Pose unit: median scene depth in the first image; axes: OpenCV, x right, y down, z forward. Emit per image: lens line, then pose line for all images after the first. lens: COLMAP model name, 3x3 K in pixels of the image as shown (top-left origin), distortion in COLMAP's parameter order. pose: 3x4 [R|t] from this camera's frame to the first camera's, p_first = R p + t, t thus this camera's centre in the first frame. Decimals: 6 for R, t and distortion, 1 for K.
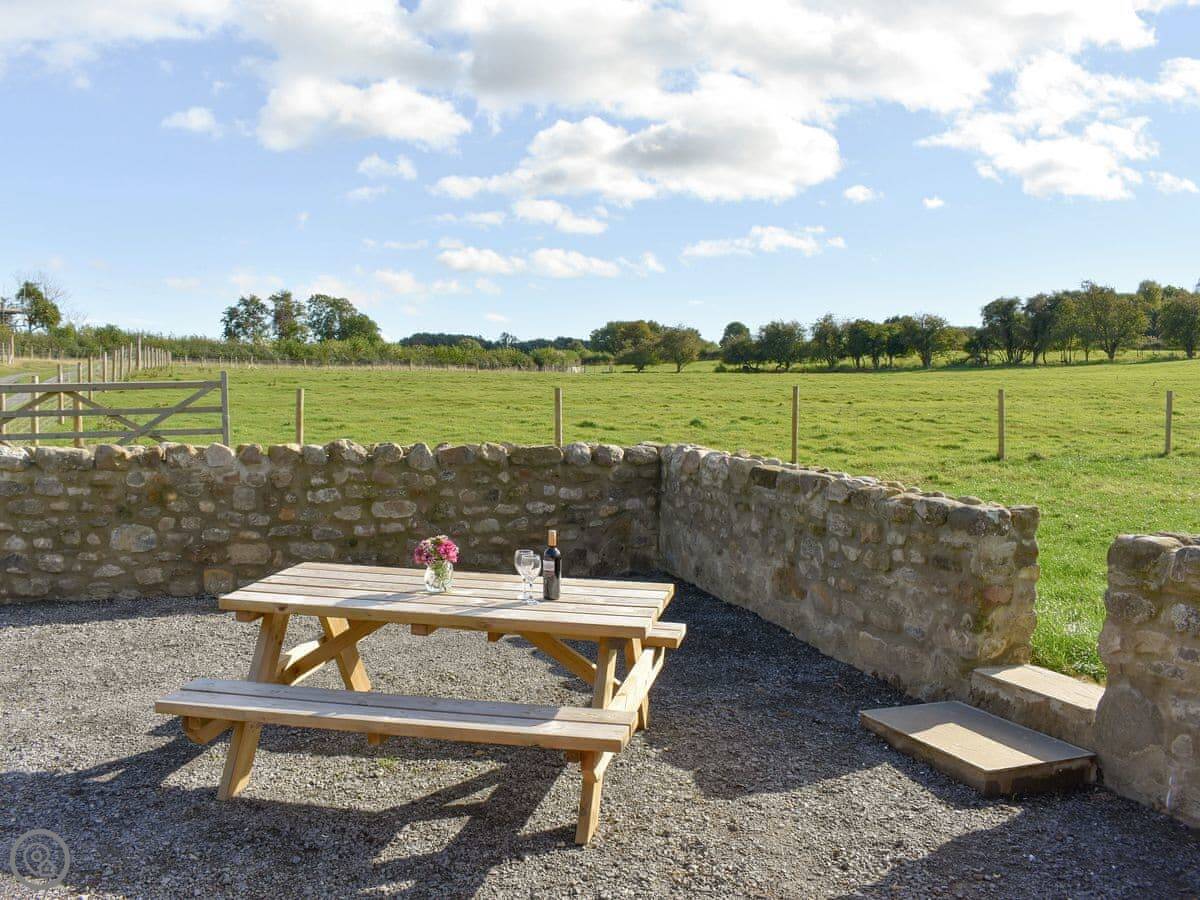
lens RADIAL K [[1192.1, 0, 596.9], [0, 1192.1, 416.9], [0, 0, 1]] dist [-0.013021, -0.021179]
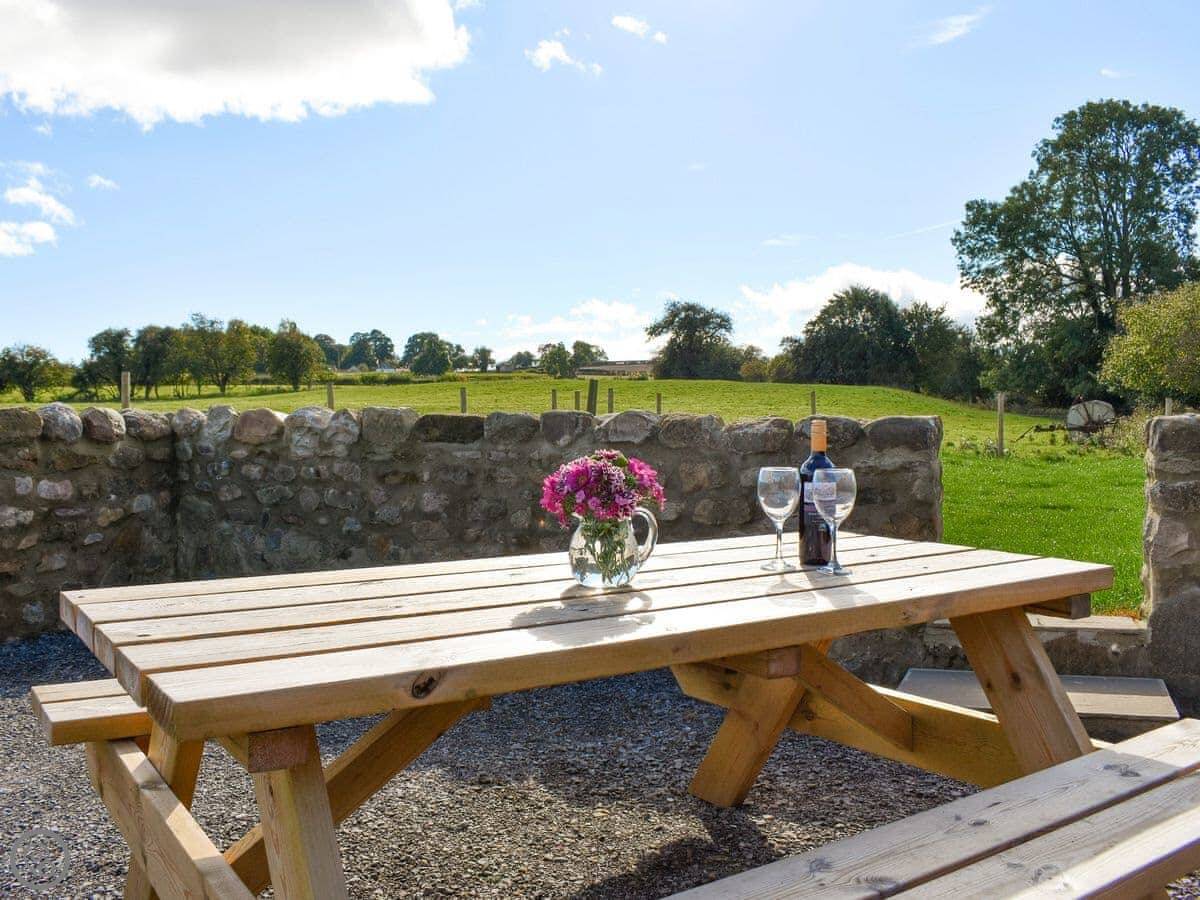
lens RADIAL K [[1192.1, 0, 596.9], [0, 1192.1, 416.9], [0, 0, 1]] dist [-0.013021, -0.021179]
pose [[0.720166, -0.023942, 0.693388, -0.227623], [0.052500, 0.998420, -0.020054, 0.052847], [-0.691812, 0.050845, 0.720285, 0.386243]]
